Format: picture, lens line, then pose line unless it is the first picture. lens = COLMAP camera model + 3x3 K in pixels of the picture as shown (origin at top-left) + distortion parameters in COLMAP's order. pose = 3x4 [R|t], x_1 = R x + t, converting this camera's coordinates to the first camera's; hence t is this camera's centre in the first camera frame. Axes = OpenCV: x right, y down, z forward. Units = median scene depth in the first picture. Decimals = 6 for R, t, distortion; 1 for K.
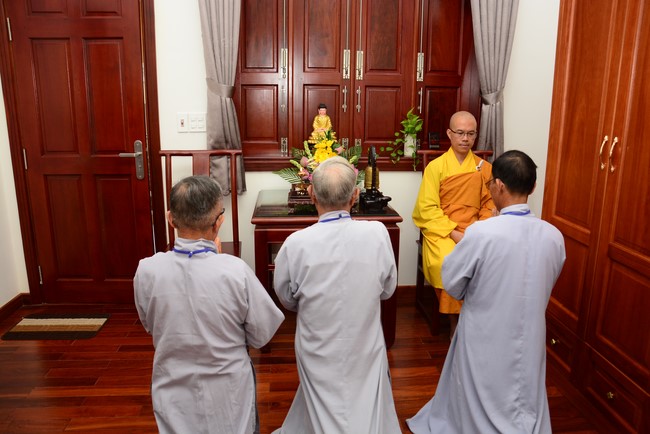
lens RADIAL K [[524.7, 0, 325.0], [0, 524.7, 217.0], [0, 0, 1]] dist [-0.129438, 0.105197]
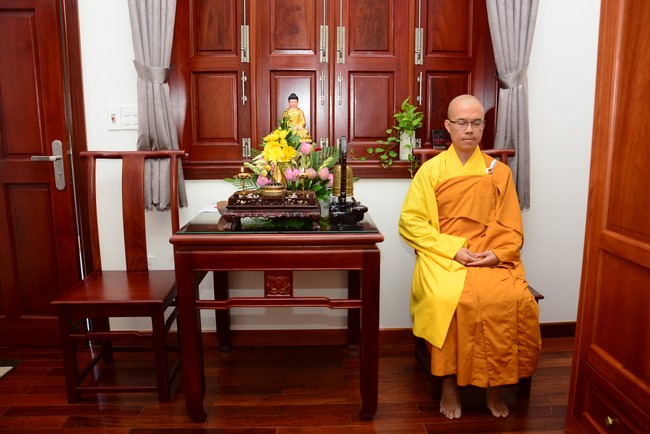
lens RADIAL K [[524.7, 0, 325.0], [0, 524.7, 217.0], [0, 0, 1]] dist [-0.129438, 0.105197]
pose [[0.998436, -0.002620, -0.055850, 0.087143], [-0.000632, 0.998308, -0.058139, 0.013933], [0.055908, 0.058083, 0.996745, 0.233601]]
